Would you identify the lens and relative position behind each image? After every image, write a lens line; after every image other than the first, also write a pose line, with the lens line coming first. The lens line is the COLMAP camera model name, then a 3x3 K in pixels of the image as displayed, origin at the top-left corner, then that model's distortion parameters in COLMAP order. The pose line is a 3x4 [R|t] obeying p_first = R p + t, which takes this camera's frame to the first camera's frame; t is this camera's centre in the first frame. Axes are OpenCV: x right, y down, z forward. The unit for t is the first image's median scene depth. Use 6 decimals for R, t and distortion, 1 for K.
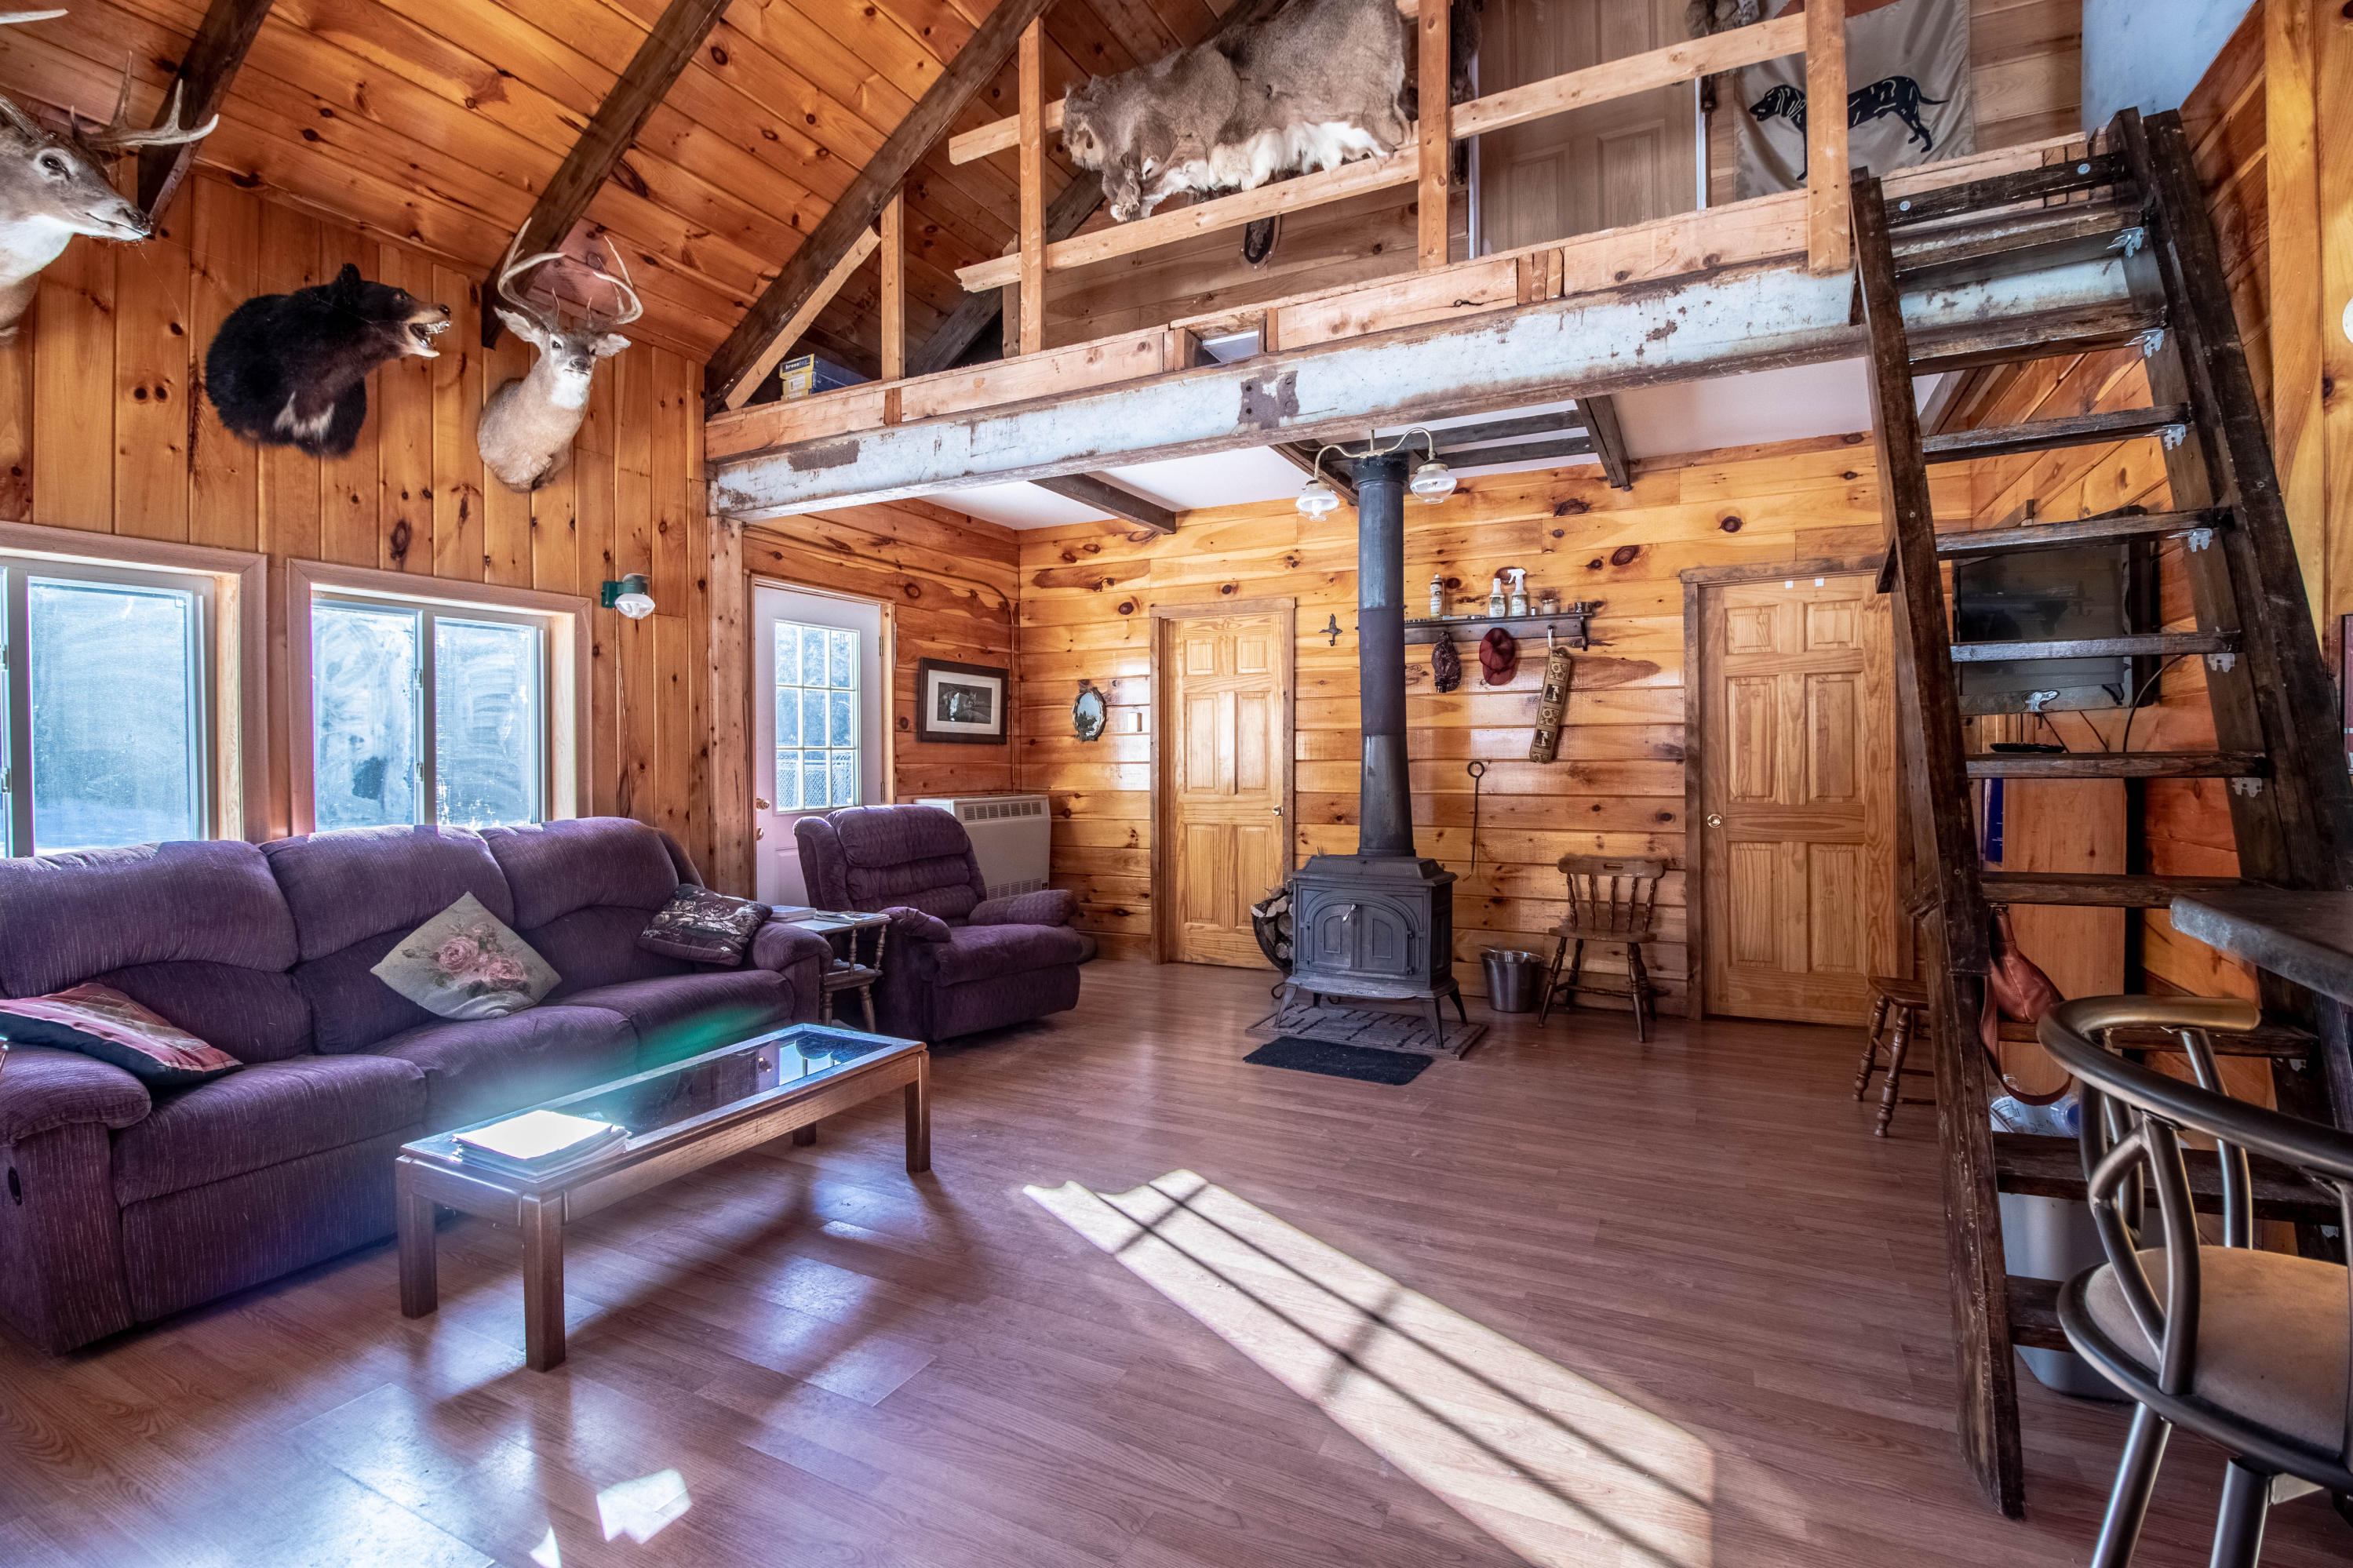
lens RADIAL K [[1089.6, 0, 1161.0], [0, 1089.6, 764.7], [0, 0, 1]] dist [-0.002165, -0.010976]
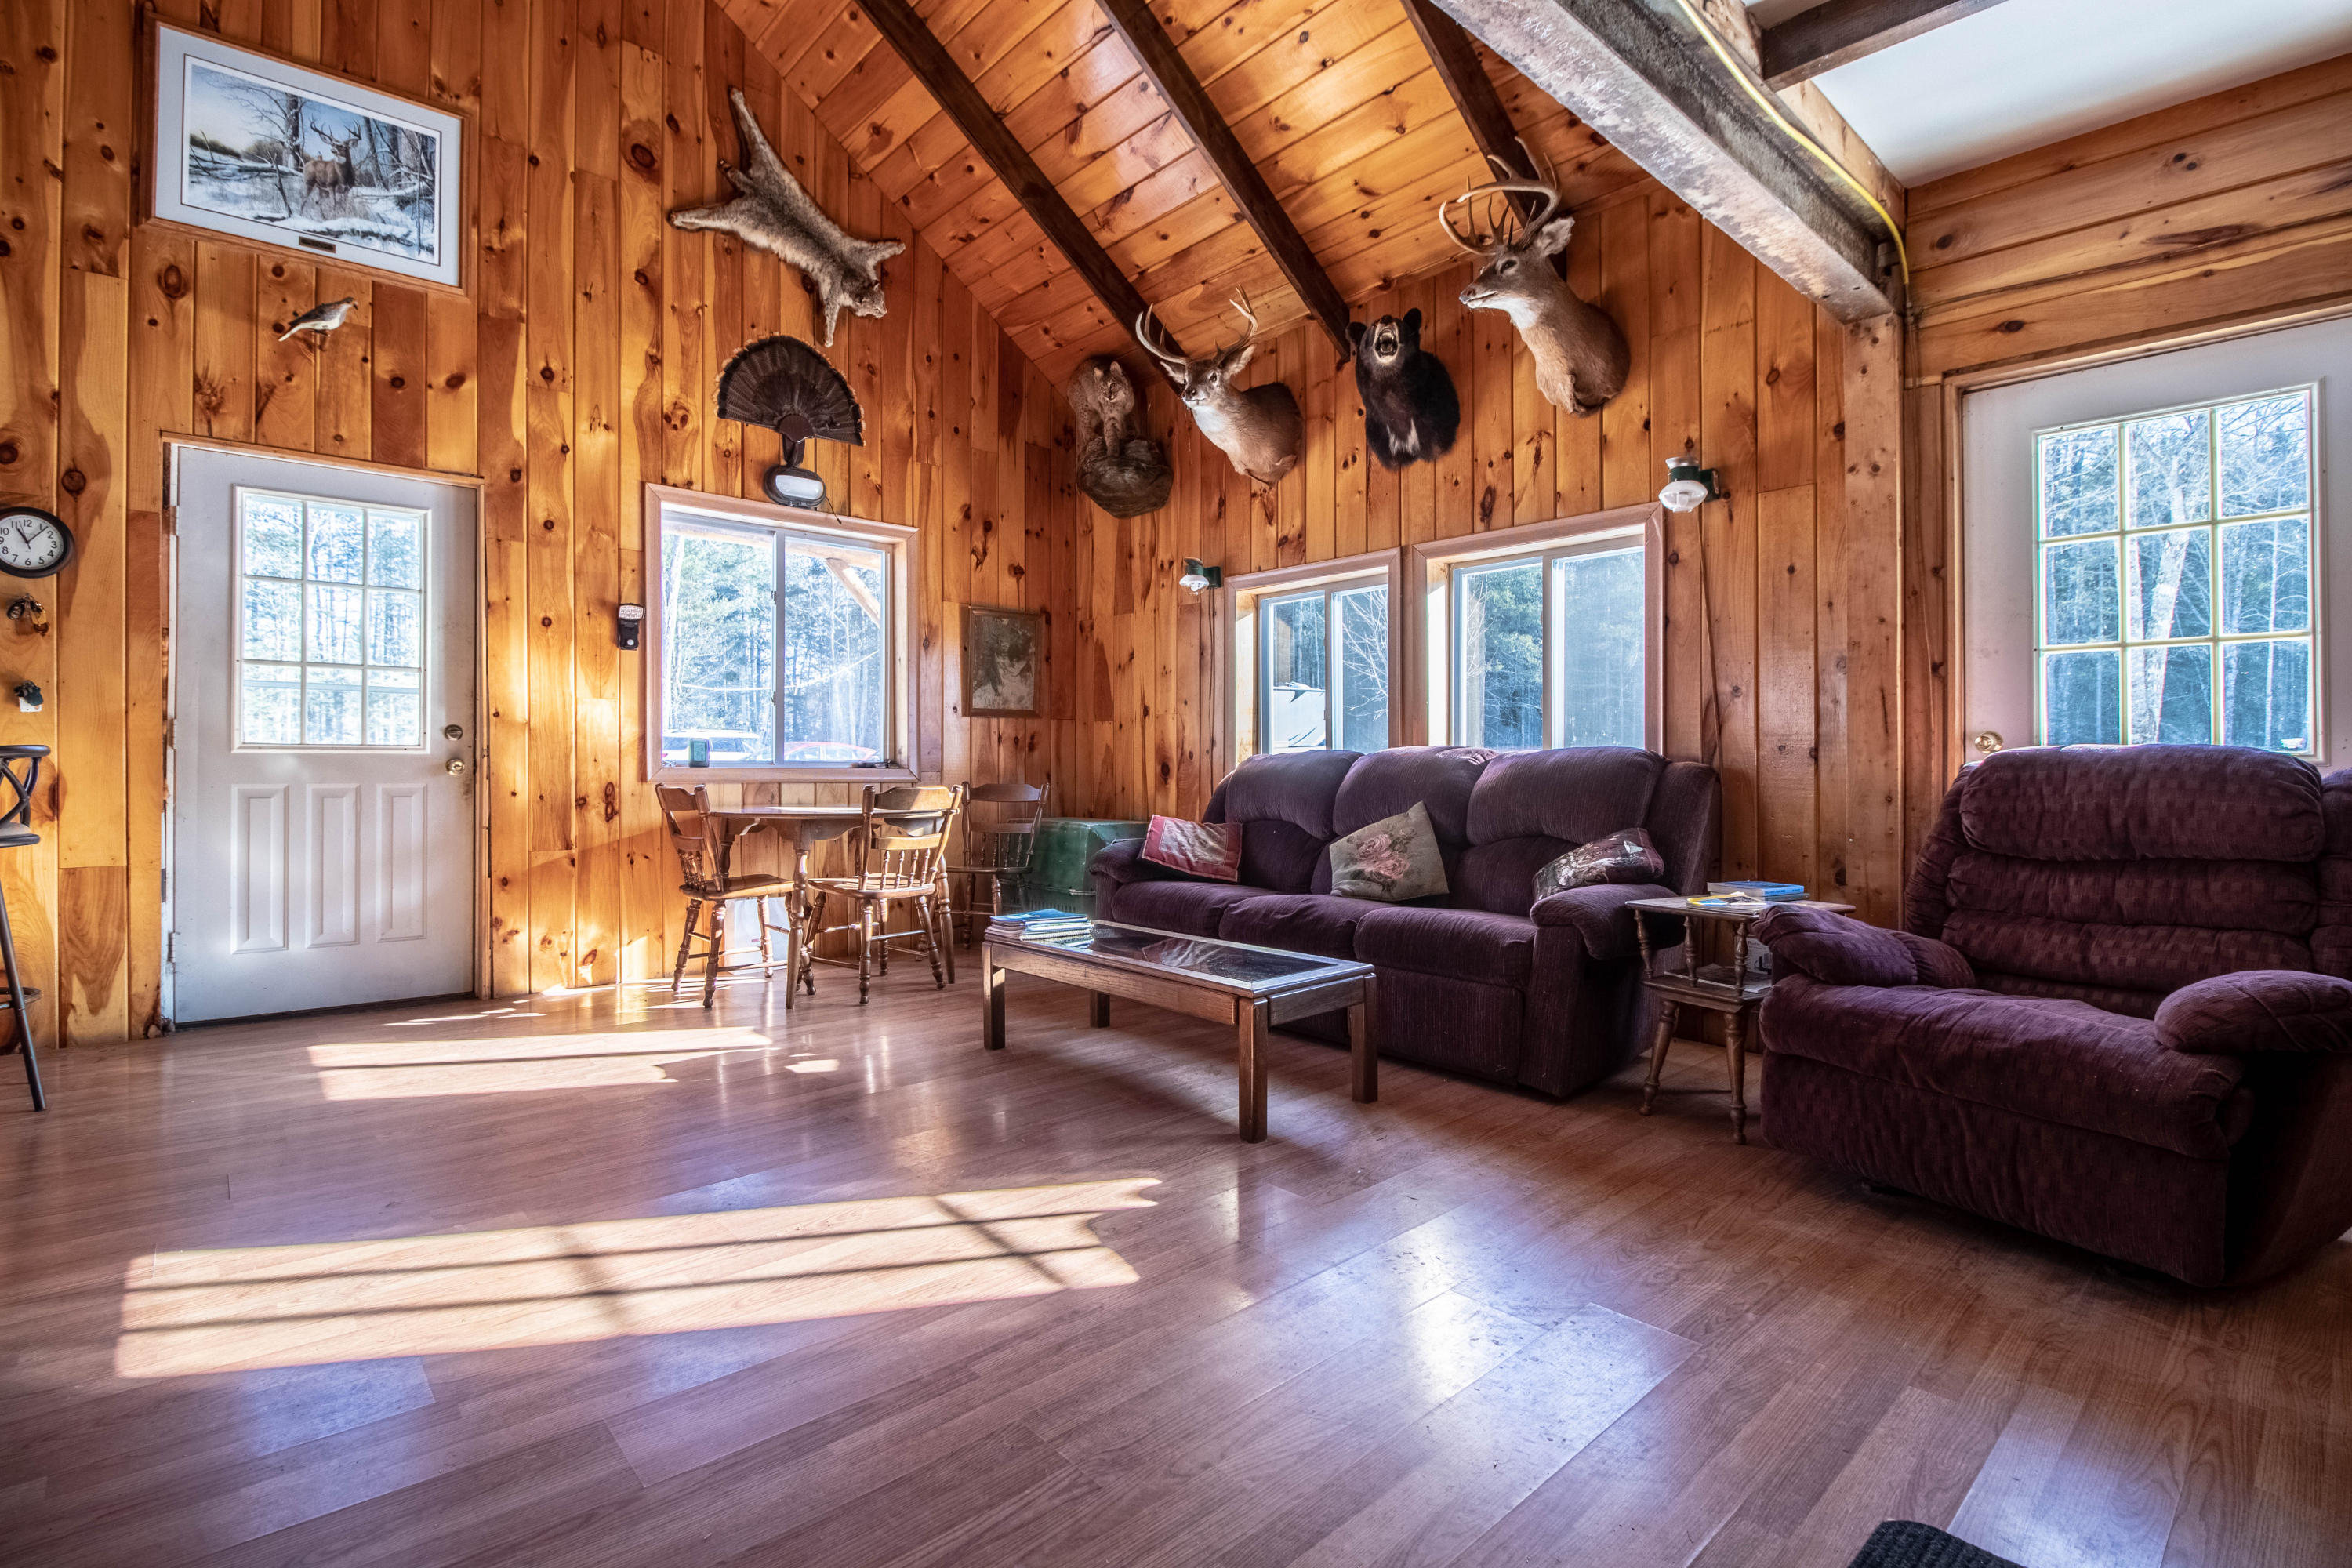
lens RADIAL K [[1089.3, 0, 1160.5], [0, 1089.3, 764.7], [0, 0, 1]] dist [-0.002165, -0.010976]
pose [[-0.361126, 0.009689, -0.932467, 0.627194], [-0.005929, 0.999902, 0.012686, 0.073955], [0.932498, 0.010110, -0.361033, 1.308355]]
